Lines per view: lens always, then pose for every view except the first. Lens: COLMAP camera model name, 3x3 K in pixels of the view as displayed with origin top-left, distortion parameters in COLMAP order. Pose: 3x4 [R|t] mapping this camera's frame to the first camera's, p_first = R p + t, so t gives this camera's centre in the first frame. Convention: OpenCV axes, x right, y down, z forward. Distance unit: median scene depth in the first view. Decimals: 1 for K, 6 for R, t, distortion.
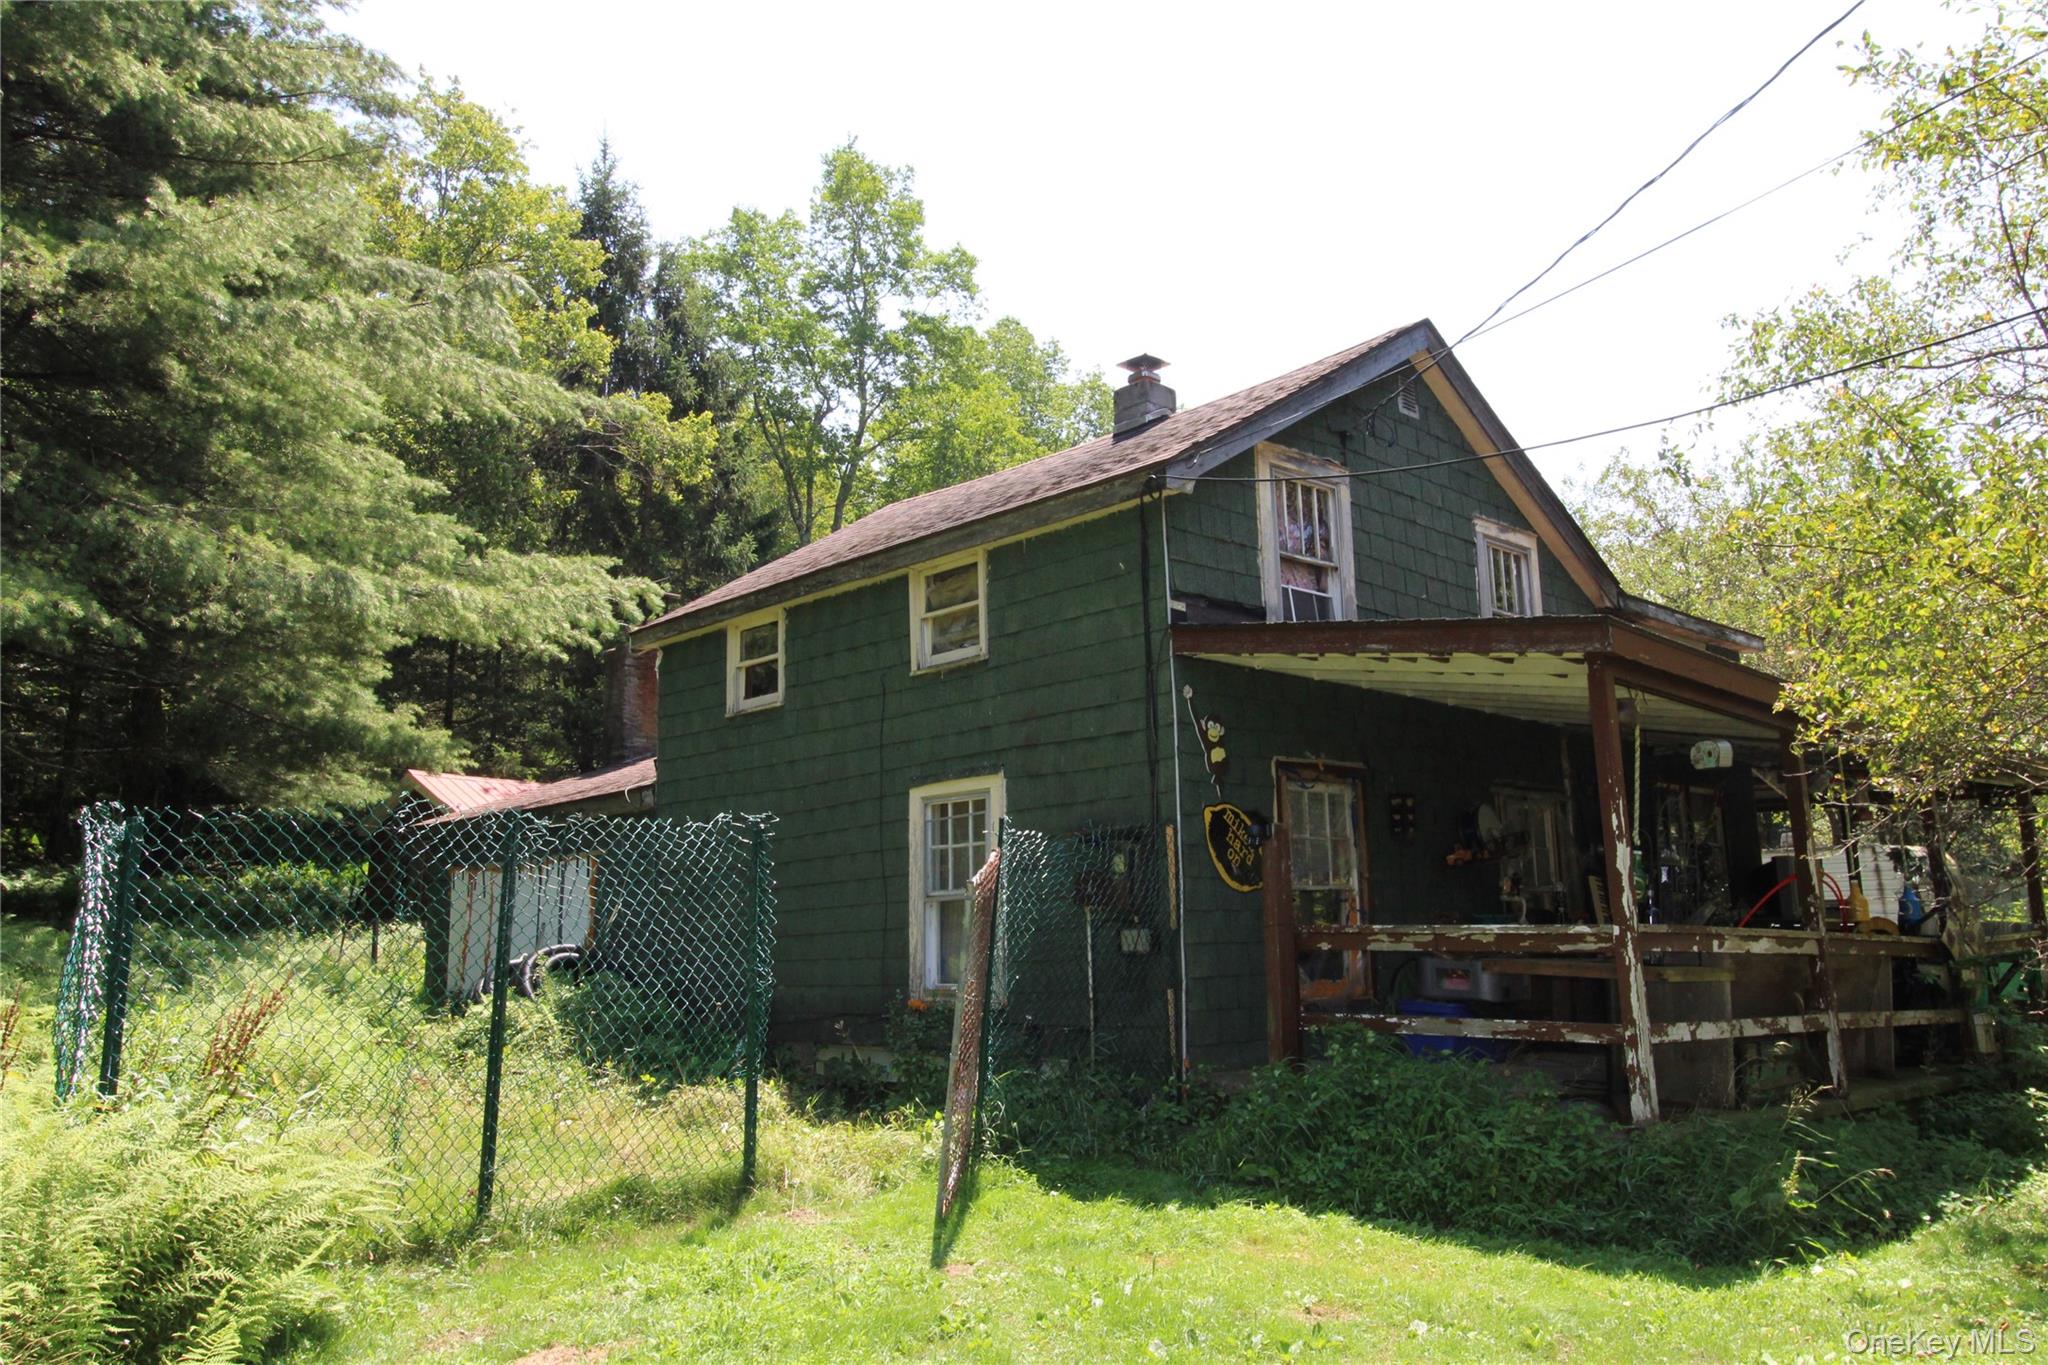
lens RADIAL K [[1483.6, 0, 1024.0], [0, 1483.6, 682.5], [0, 0, 1]] dist [0.001774, 0.000536]
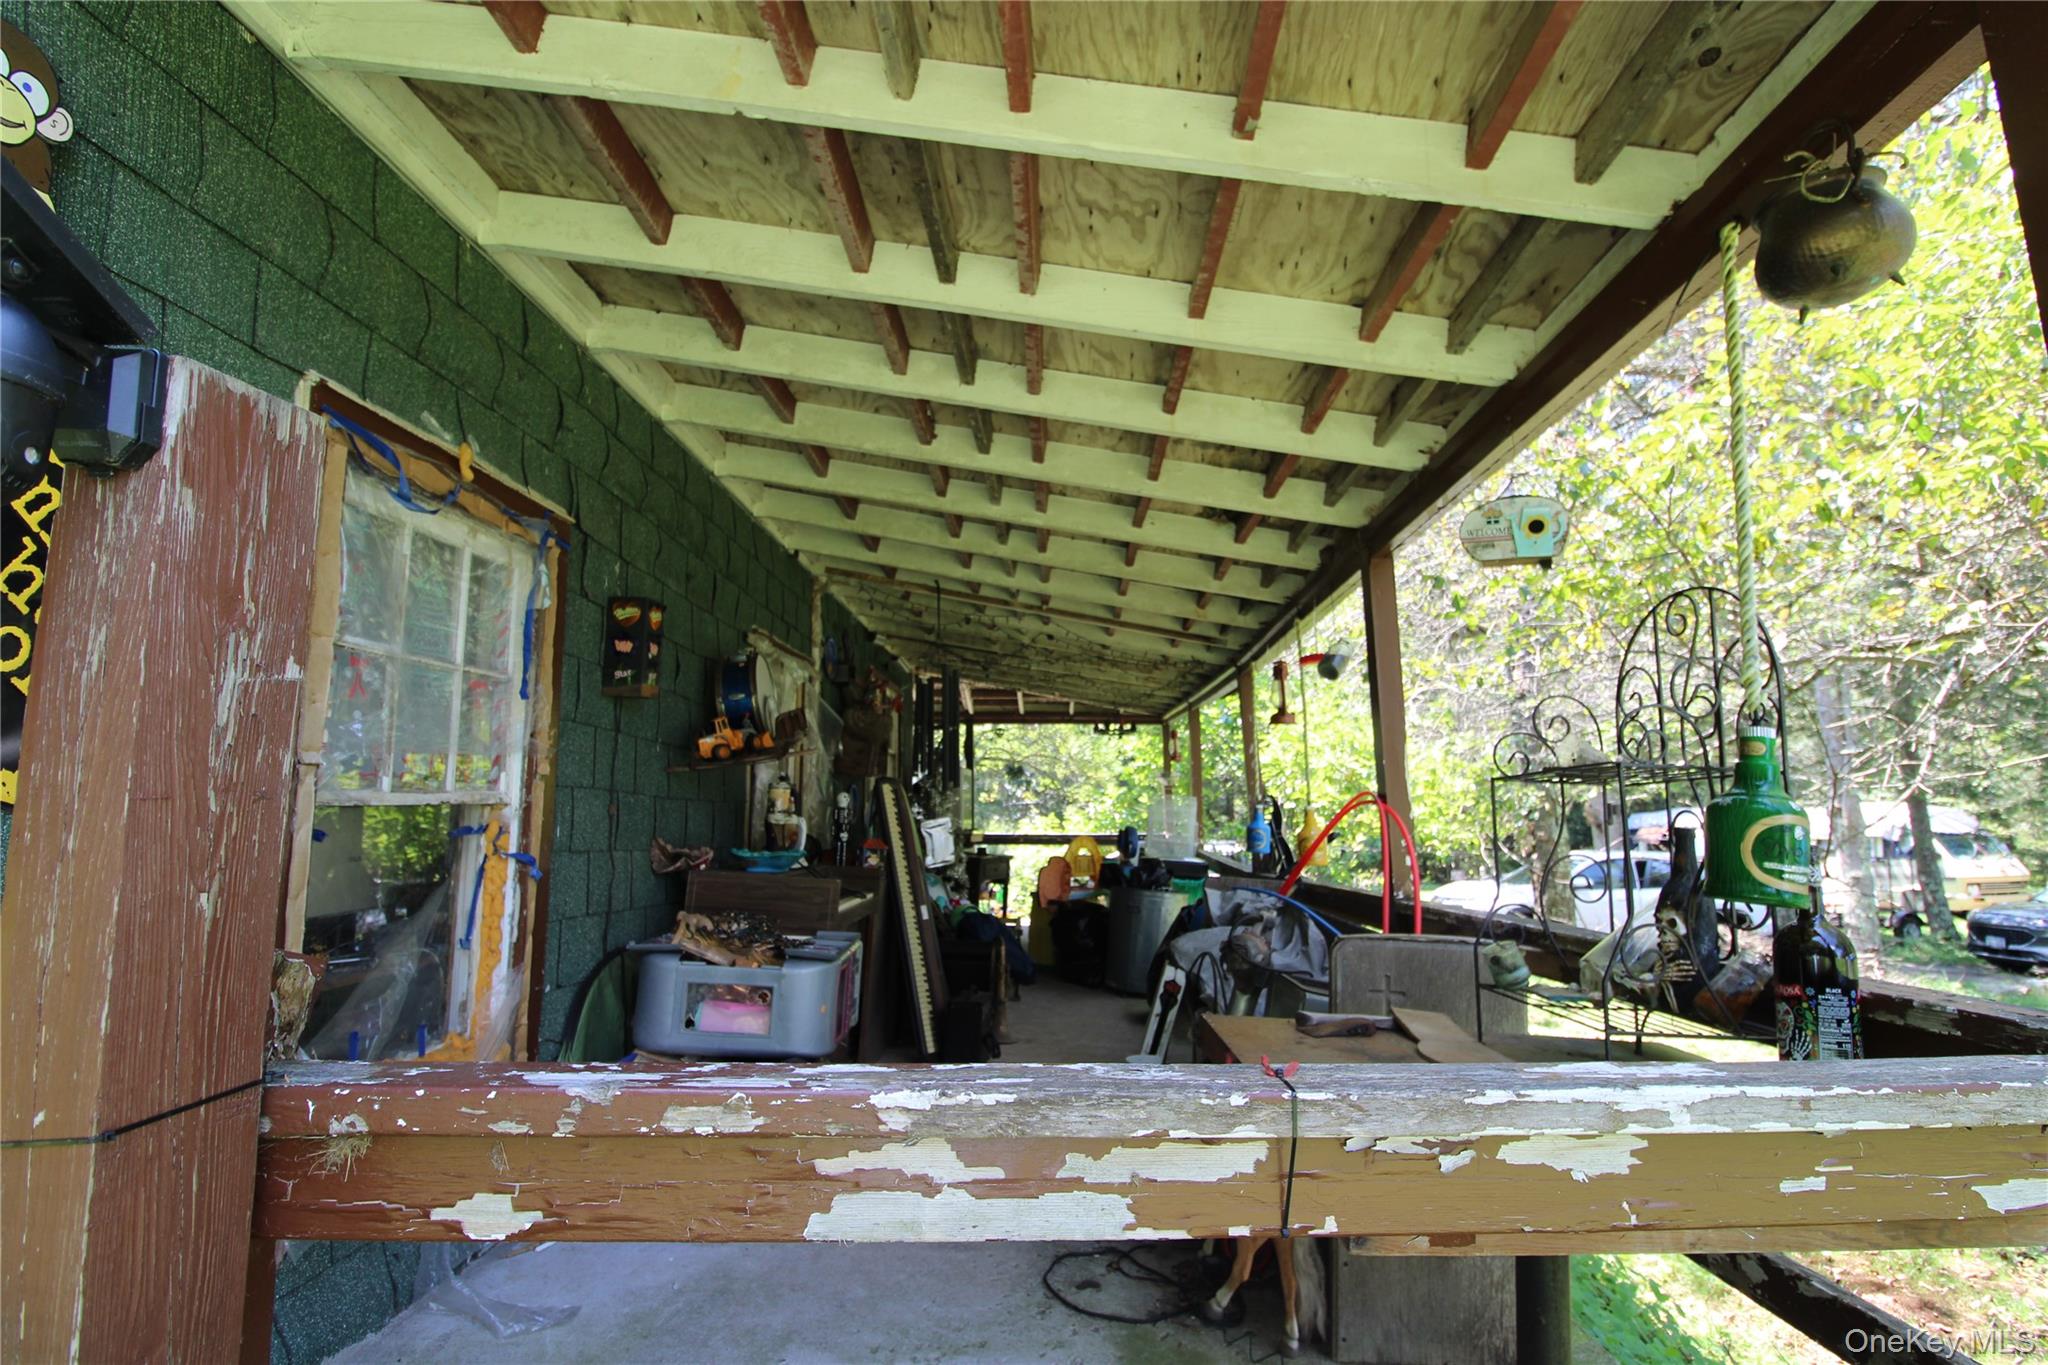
lens RADIAL K [[961.2, 0, 1024.0], [0, 961.2, 682.5], [0, 0, 1]] dist [0.001298, 0.000041]
pose [[0.701763, 0.104934, 0.704639, 0.130133], [-0.126505, 0.991729, -0.021699, 0.092705], [-0.701088, -0.073913, 0.709234, 0.702404]]
